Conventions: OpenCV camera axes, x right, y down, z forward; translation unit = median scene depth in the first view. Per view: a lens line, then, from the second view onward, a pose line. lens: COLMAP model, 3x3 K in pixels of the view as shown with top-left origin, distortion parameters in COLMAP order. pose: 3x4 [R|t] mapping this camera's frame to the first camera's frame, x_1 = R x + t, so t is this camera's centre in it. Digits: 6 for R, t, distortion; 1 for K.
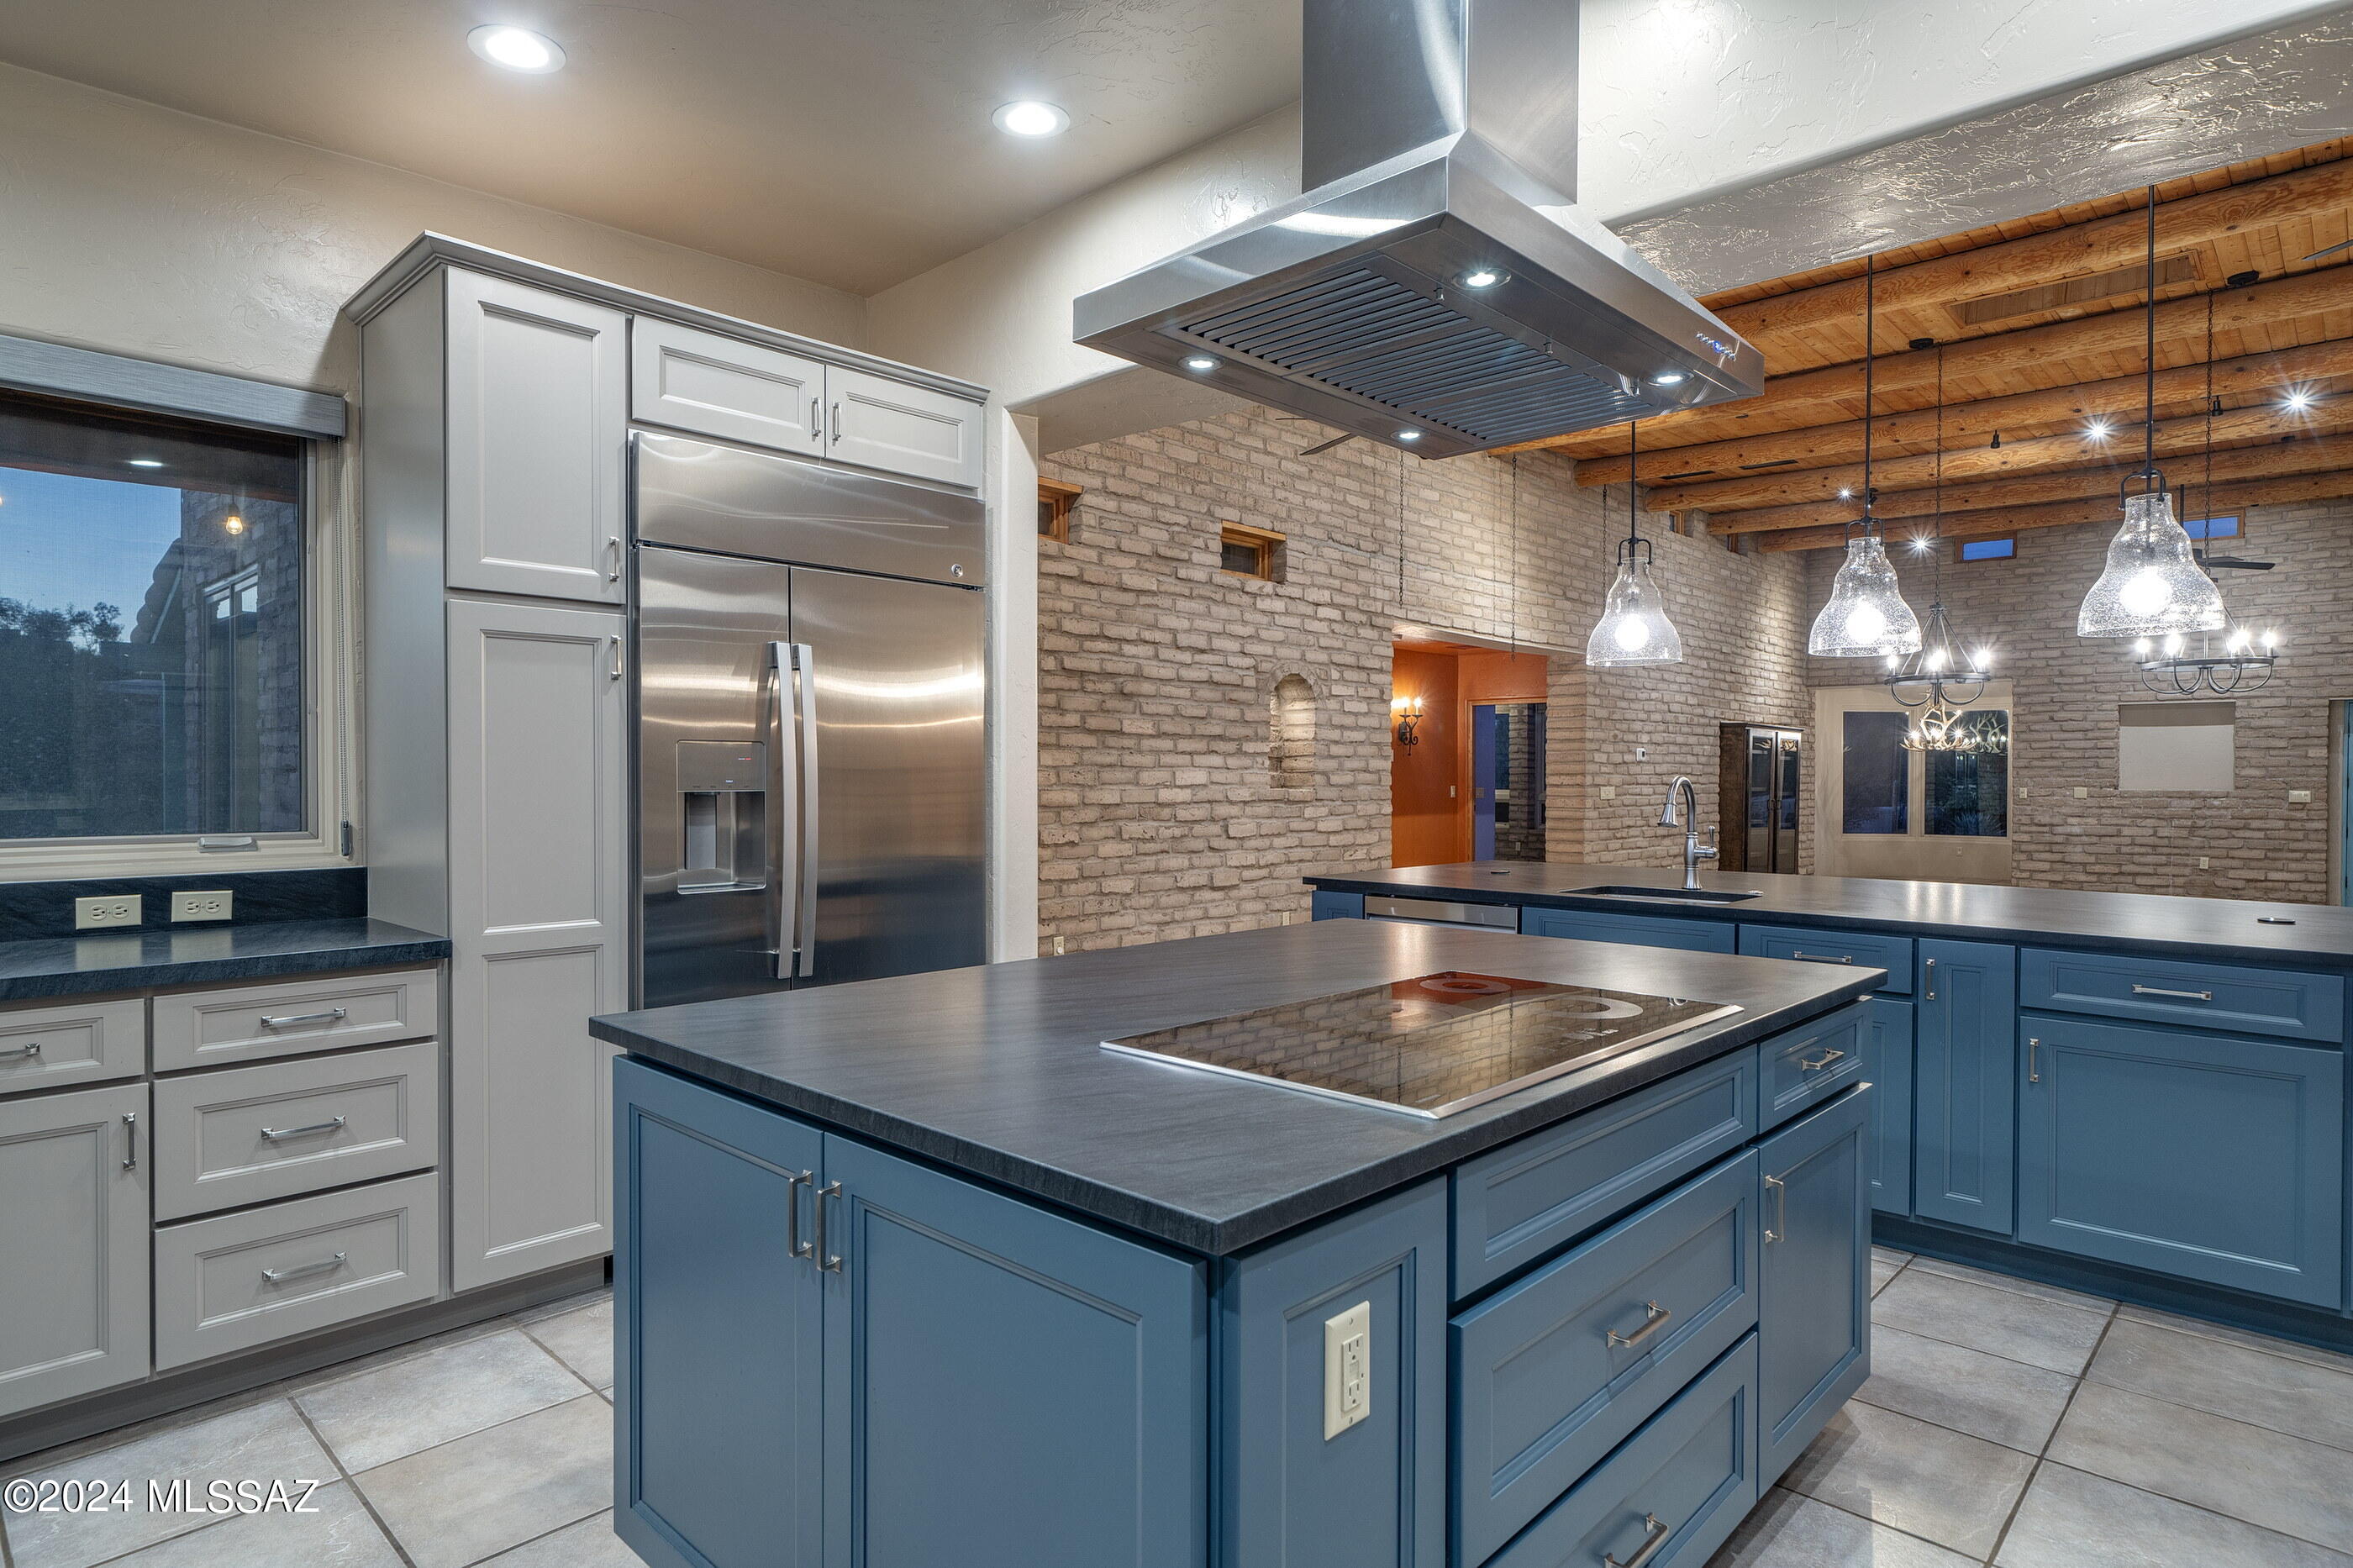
lens RADIAL K [[1297.9, 0, 1168.5], [0, 1297.9, 791.3], [0, 0, 1]] dist [0.004415, 0.000304]
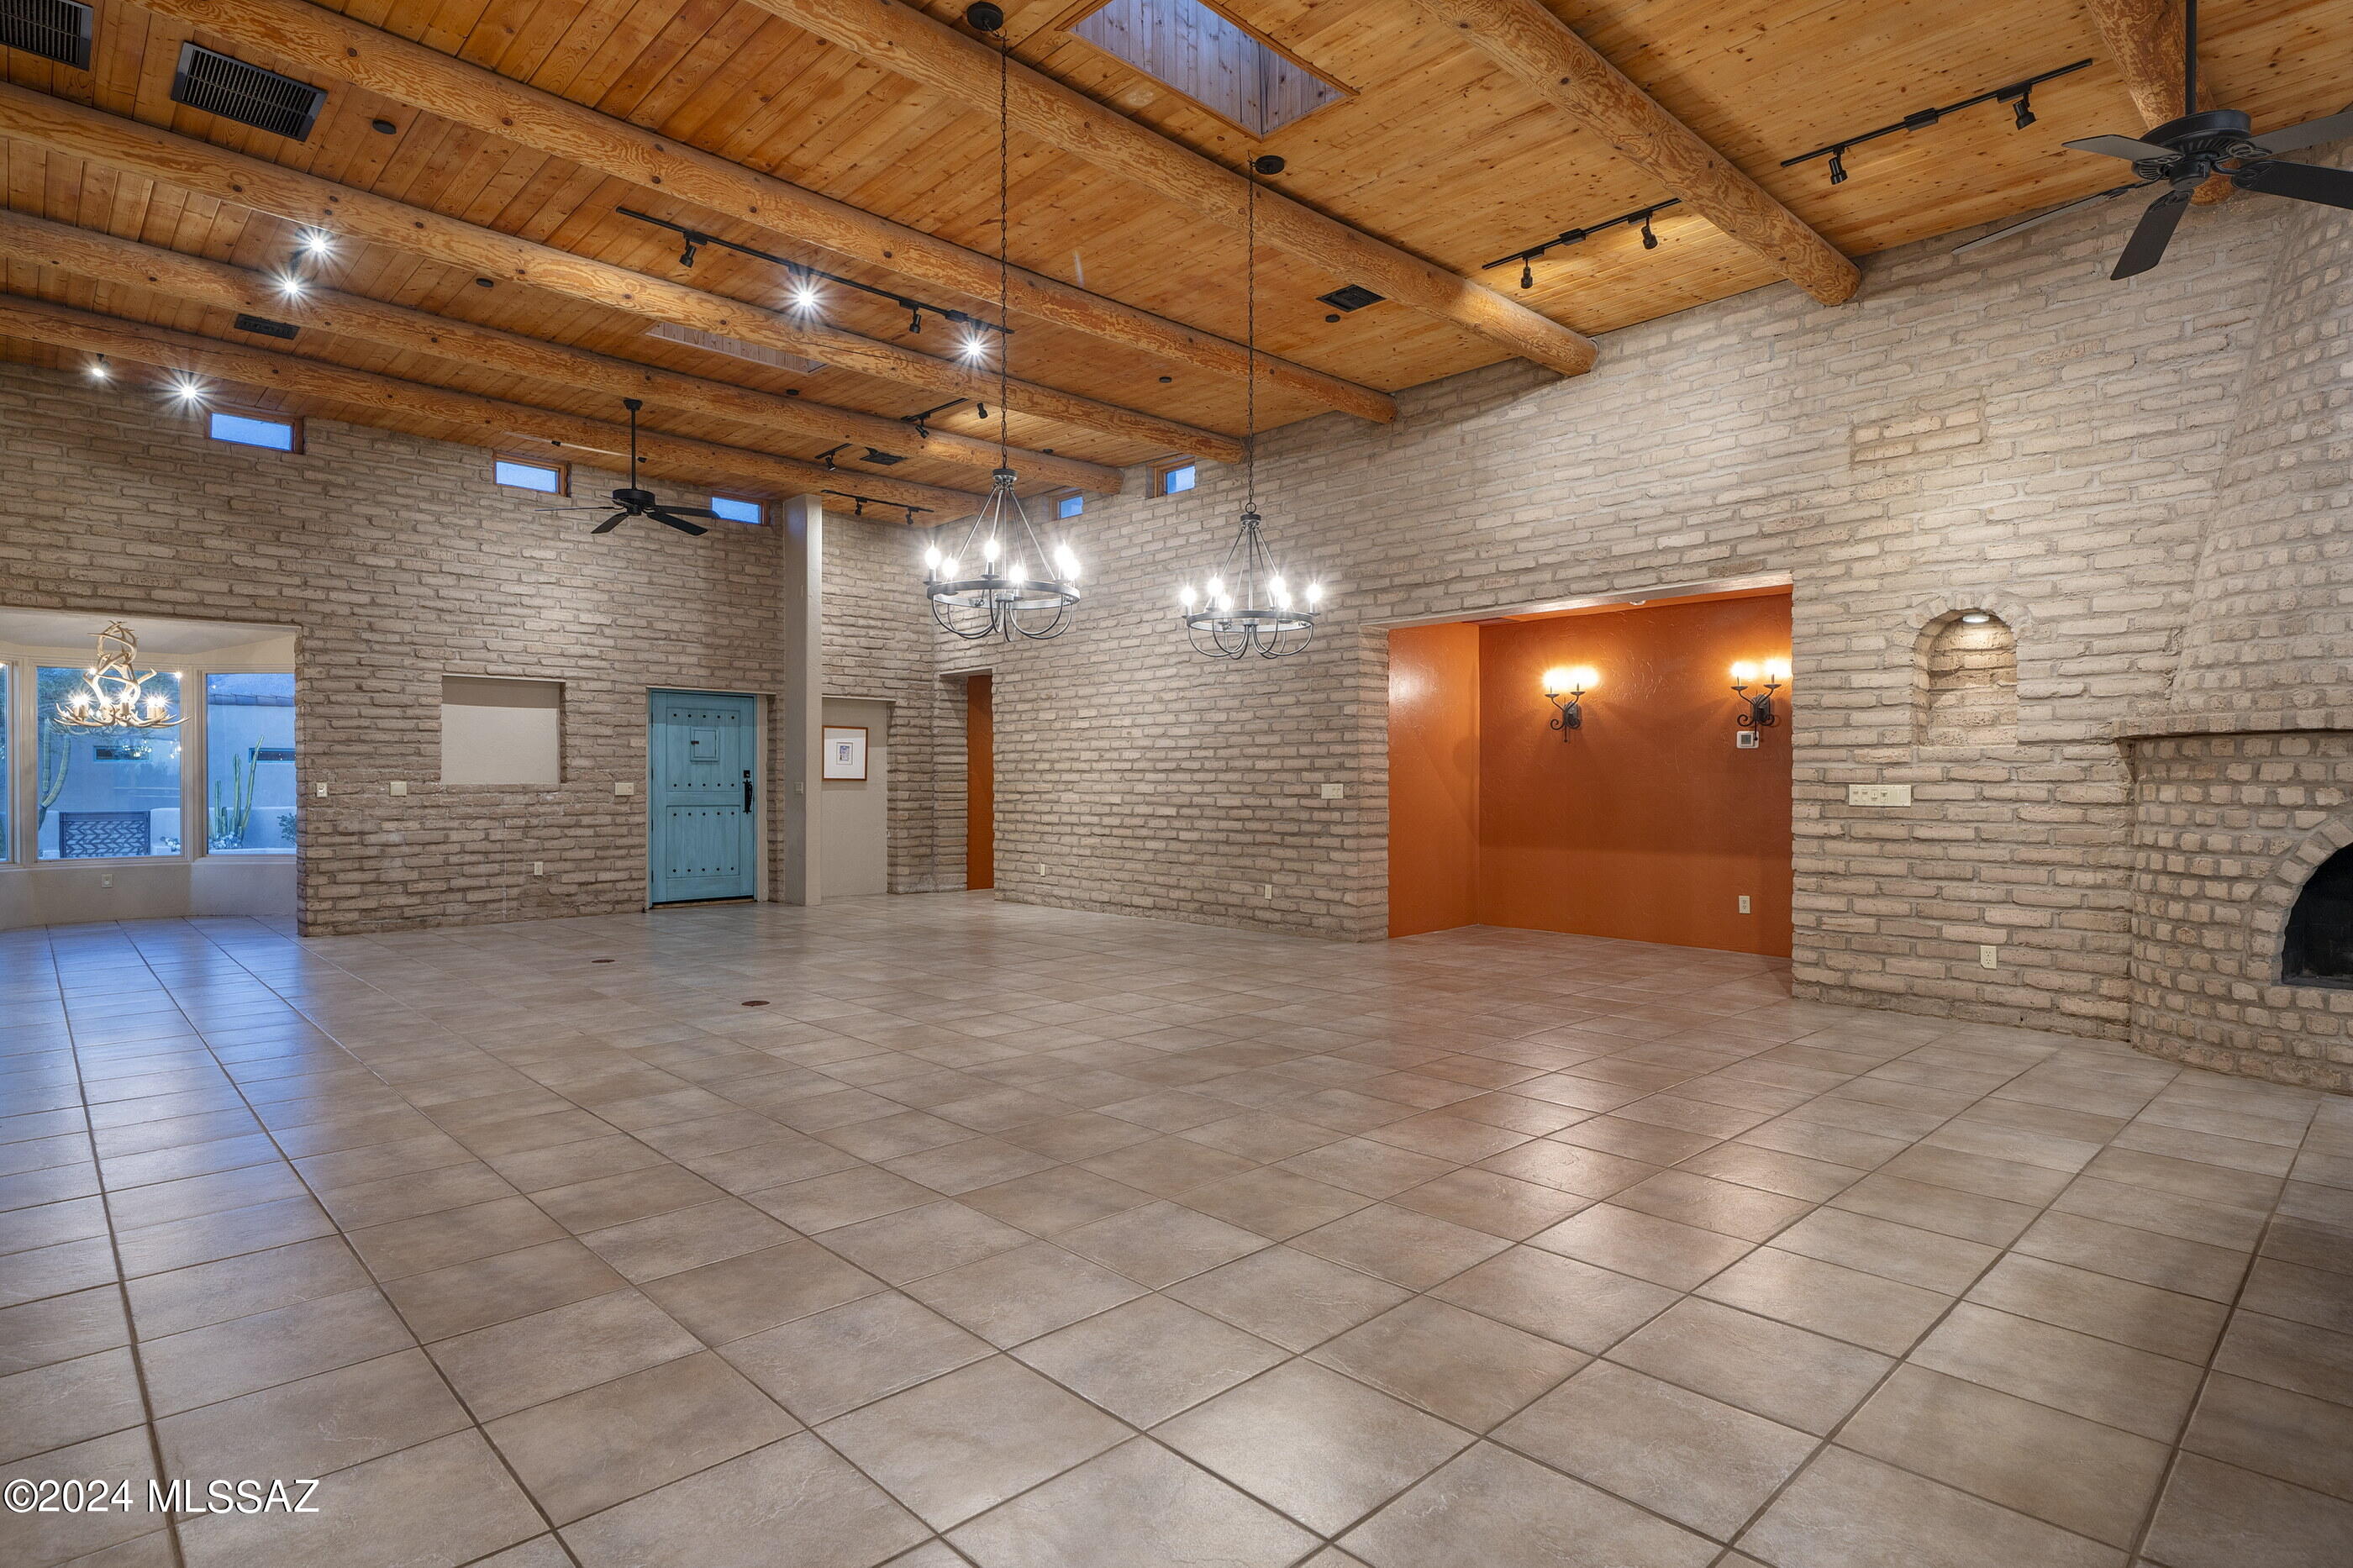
lens RADIAL K [[1223.9, 0, 1156.9], [0, 1223.9, 787.3], [0, 0, 1]] dist [0.003369, -0.000205]
pose [[0.057773, -0.010493, 0.998275, 0.025231], [0.011319, 0.999887, 0.009855, -0.002265], [-0.998266, 0.010730, 0.057885, 0.775247]]
